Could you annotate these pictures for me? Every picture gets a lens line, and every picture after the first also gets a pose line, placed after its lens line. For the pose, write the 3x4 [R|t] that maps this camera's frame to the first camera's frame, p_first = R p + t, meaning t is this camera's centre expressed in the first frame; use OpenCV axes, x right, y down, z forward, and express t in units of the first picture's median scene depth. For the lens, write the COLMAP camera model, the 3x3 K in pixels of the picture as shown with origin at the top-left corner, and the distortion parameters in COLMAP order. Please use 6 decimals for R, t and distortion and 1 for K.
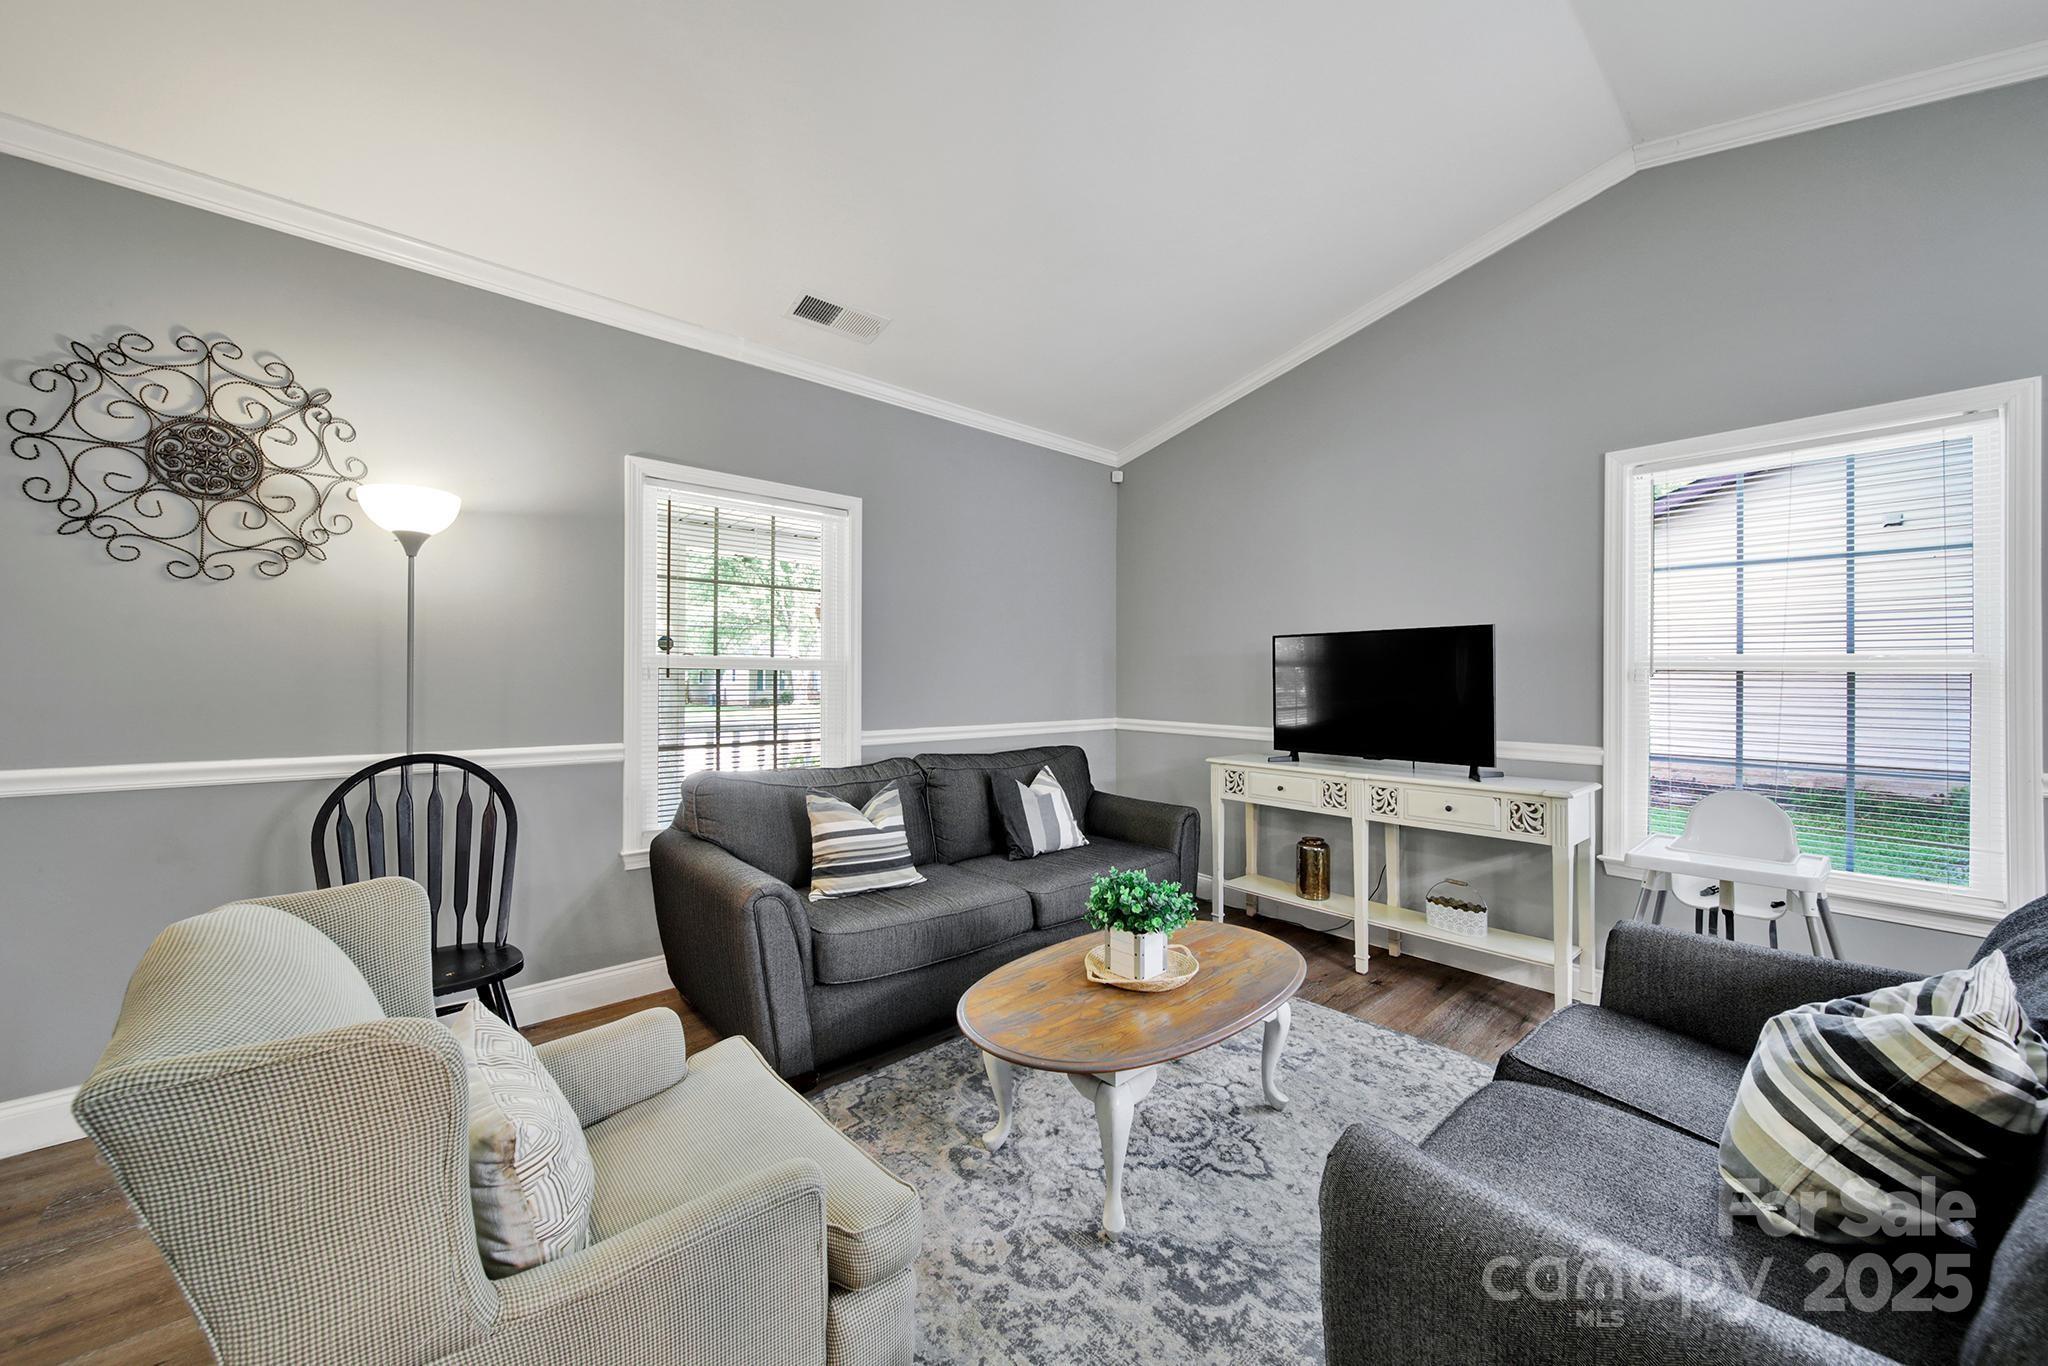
lens RADIAL K [[737.8, 0, 1011.1], [0, 737.8, 676.2], [0, 0, 1]] dist [-0.001939, -0.001141]
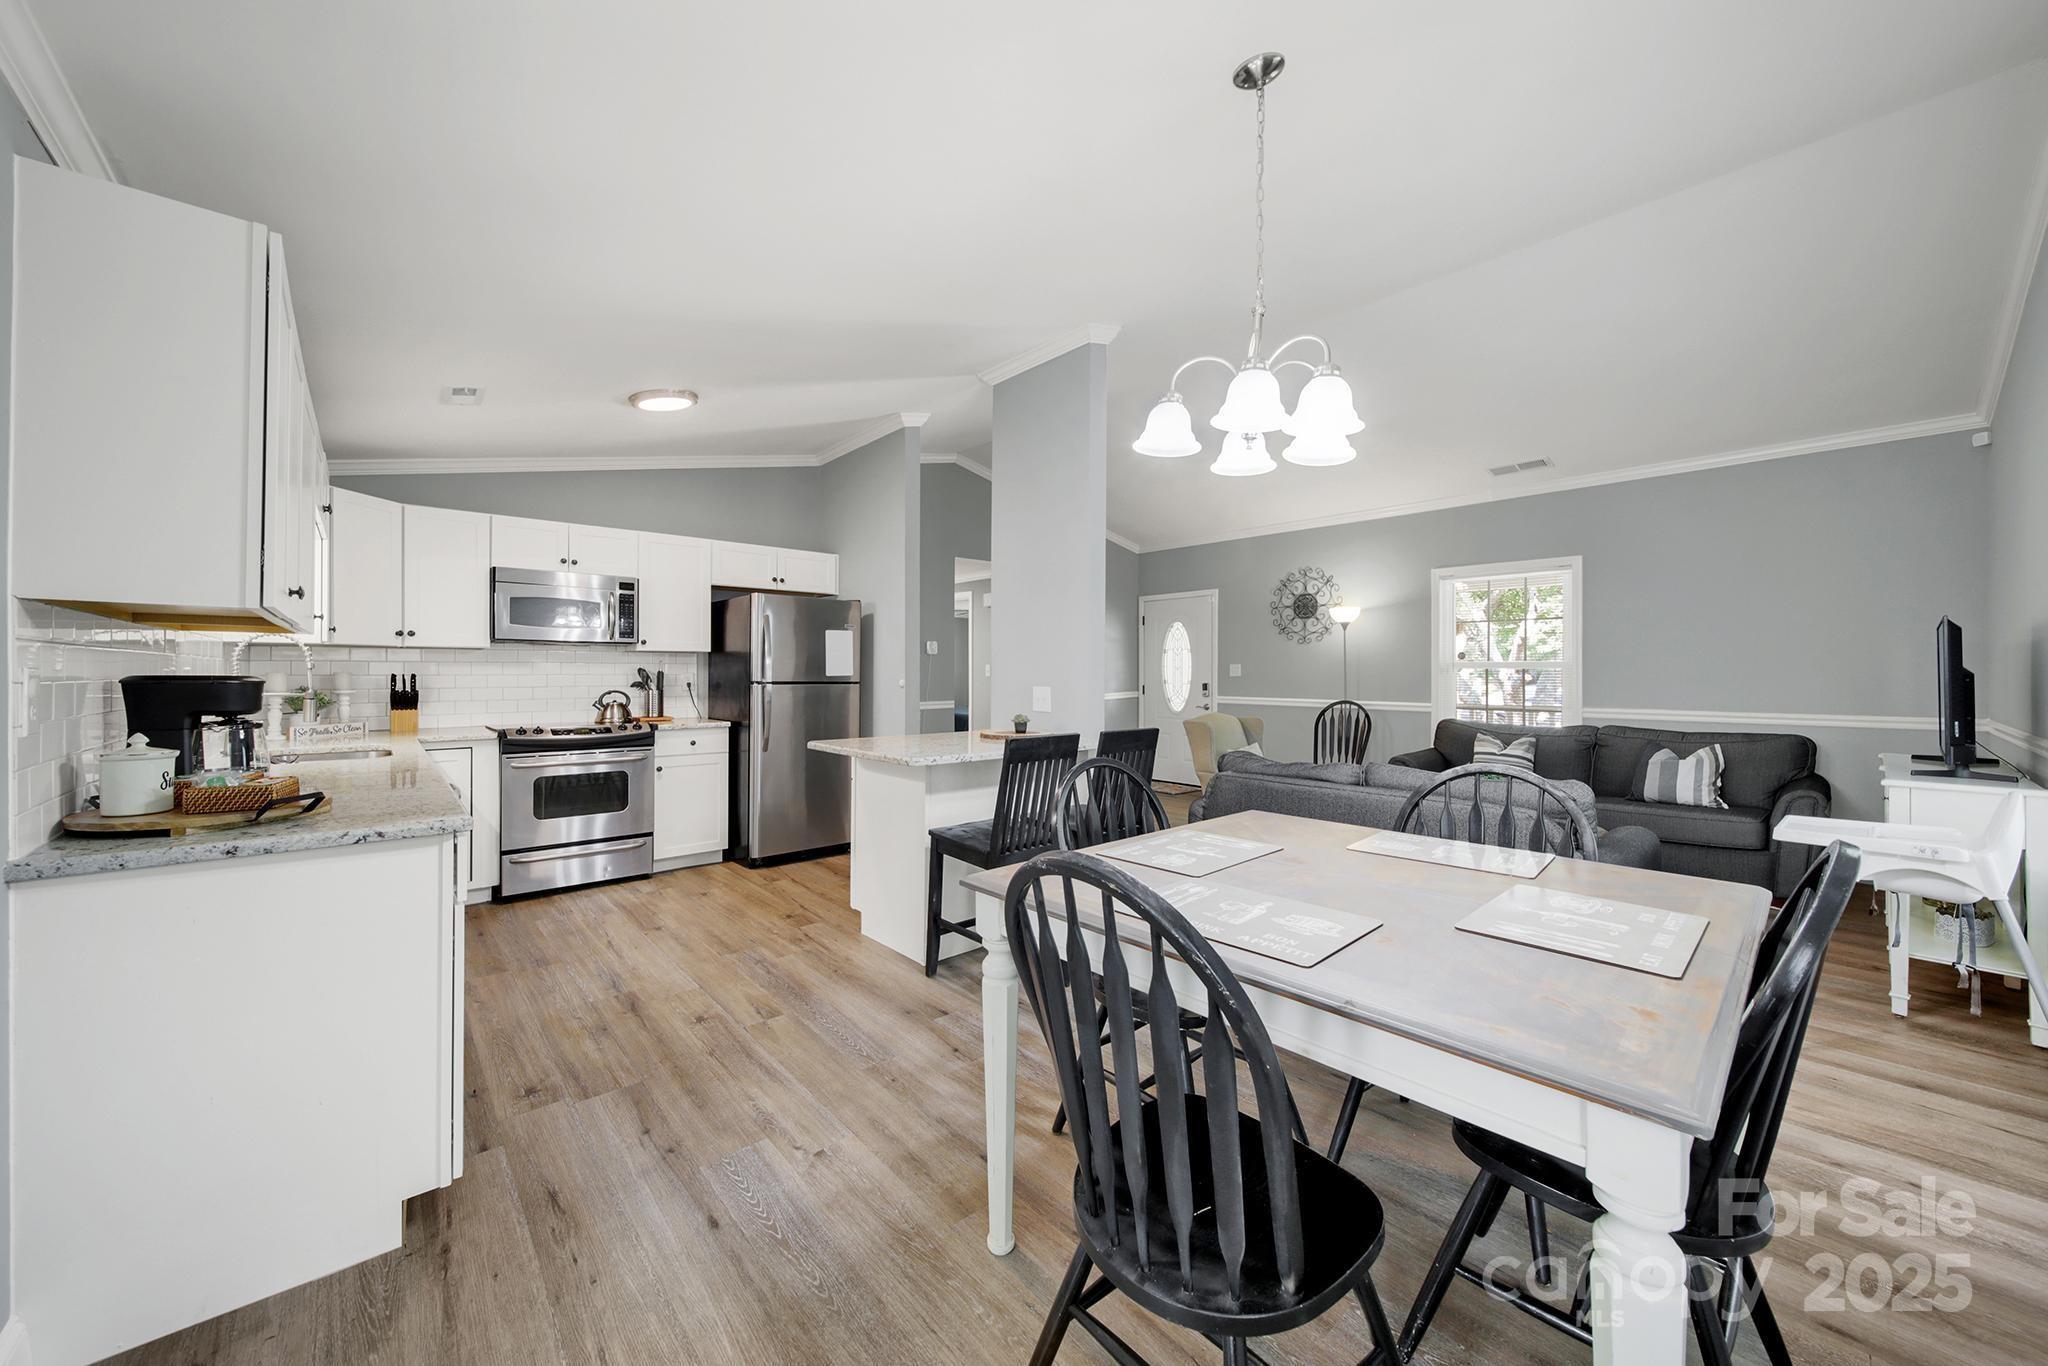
lens RADIAL K [[737.8, 0, 1023.1], [0, 737.8, 663.4], [0, 0, 1]] dist [-0.001939, -0.001141]
pose [[0.013677, -0.015438, -0.999787, 1.903690], [0.003720, 0.999875, -0.015388, 0.002261], [0.999900, -0.003509, 0.013732, -0.261136]]
